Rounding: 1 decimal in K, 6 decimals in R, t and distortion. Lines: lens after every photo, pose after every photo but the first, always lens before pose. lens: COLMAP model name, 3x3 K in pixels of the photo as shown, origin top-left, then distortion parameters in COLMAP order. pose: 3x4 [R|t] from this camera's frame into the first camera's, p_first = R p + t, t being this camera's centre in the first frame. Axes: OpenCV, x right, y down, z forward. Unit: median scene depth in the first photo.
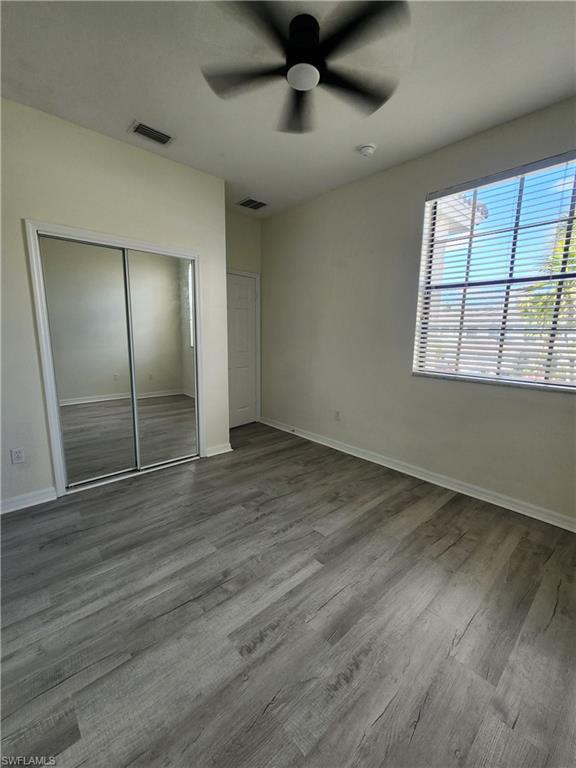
lens RADIAL K [[320.6, 0, 291.6], [0, 320.6, 385.5], [0, 0, 1]] dist [0.008343, -0.000344]
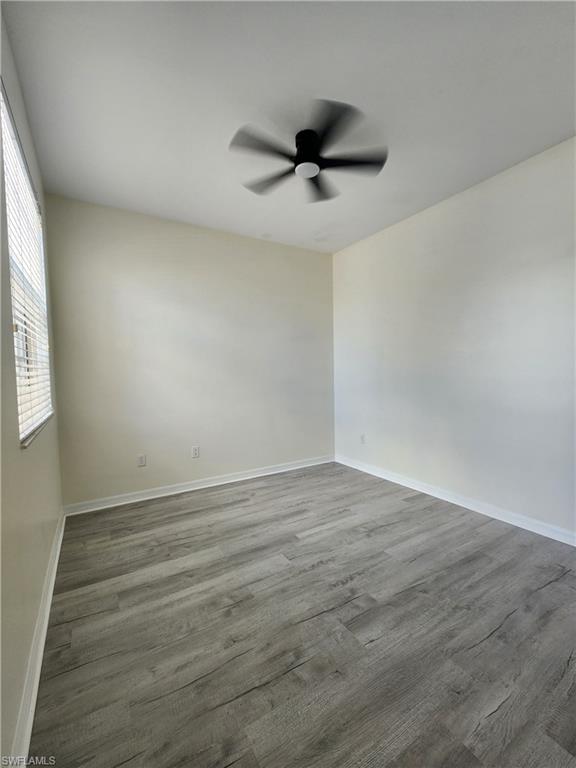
lens RADIAL K [[320.6, 0, 291.6], [0, 320.6, 385.5], [0, 0, 1]] dist [0.008343, -0.000344]
pose [[-0.979535, -0.006645, 0.201166, -0.126293], [0.037680, 0.975731, 0.215705, -0.277830], [-0.197717, 0.218871, -0.955512, 1.815439]]
